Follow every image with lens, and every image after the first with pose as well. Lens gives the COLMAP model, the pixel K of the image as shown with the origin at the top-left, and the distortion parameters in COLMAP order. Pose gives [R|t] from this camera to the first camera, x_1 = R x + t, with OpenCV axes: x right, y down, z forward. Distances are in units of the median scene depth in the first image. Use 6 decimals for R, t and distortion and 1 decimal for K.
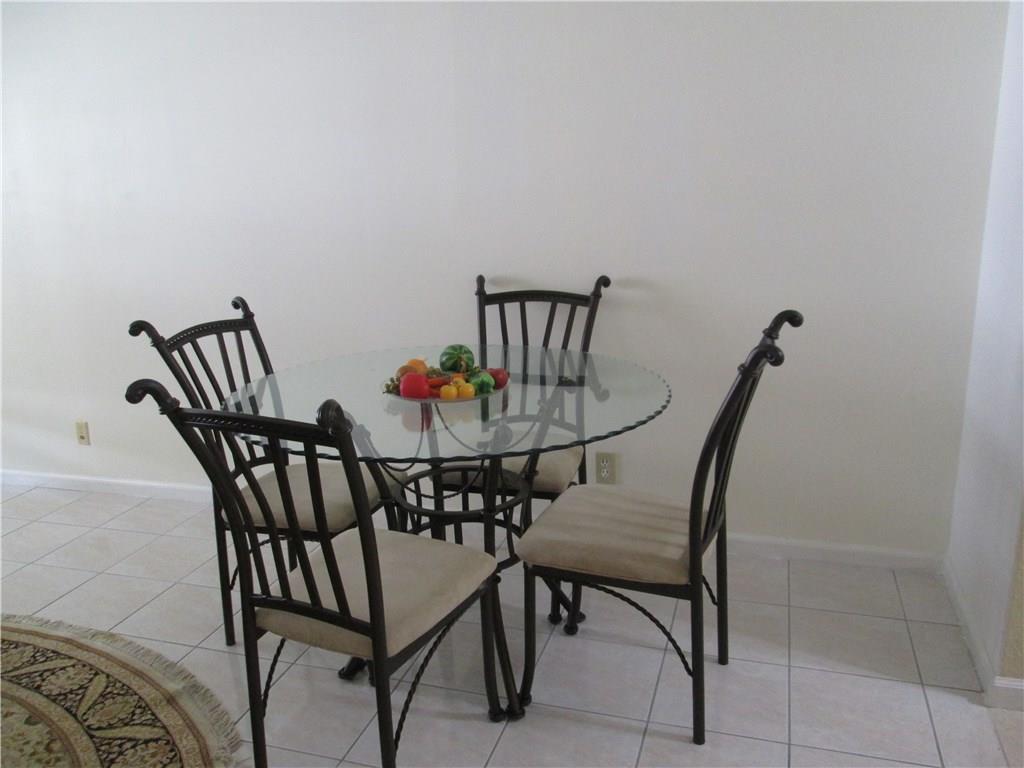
lens RADIAL K [[843.7, 0, 508.3], [0, 843.7, 384.8], [0, 0, 1]] dist [-0.064379, 0.020296]
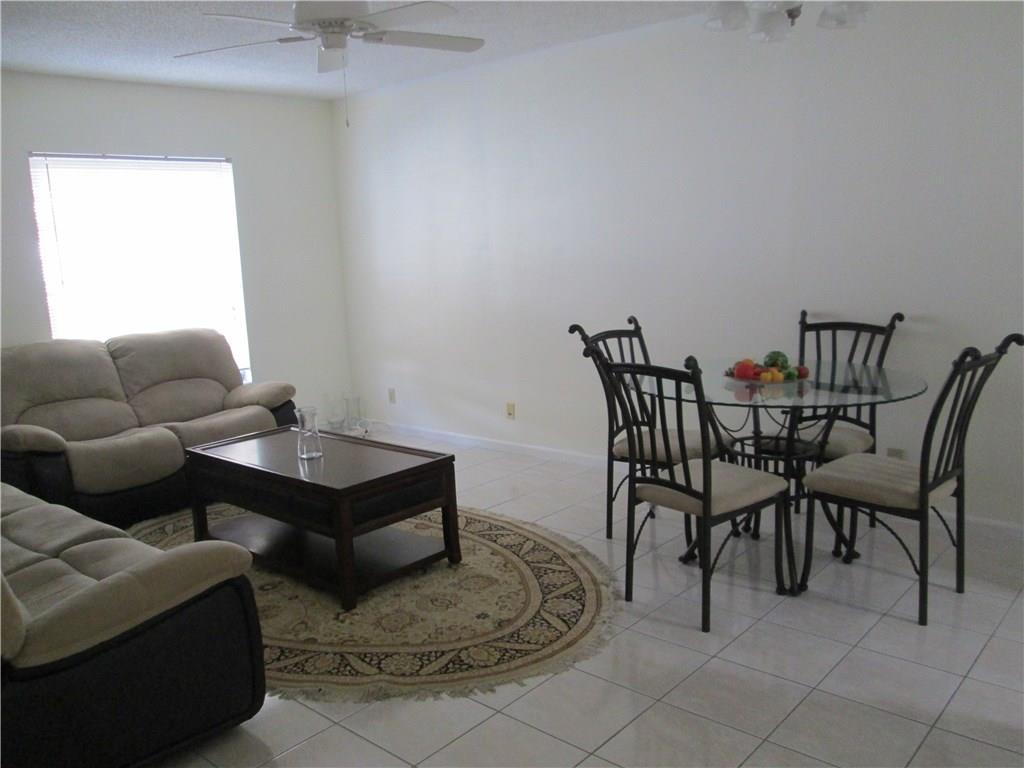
lens RADIAL K [[843.7, 0, 497.2], [0, 843.7, 349.0], [0, 0, 1]] dist [-0.064379, 0.020296]
pose [[0.907548, 0.053744, -0.416496, 0.113474], [-0.097596, 0.991615, -0.084704, 0.129213], [0.408451, 0.117521, 0.905183, -0.568879]]
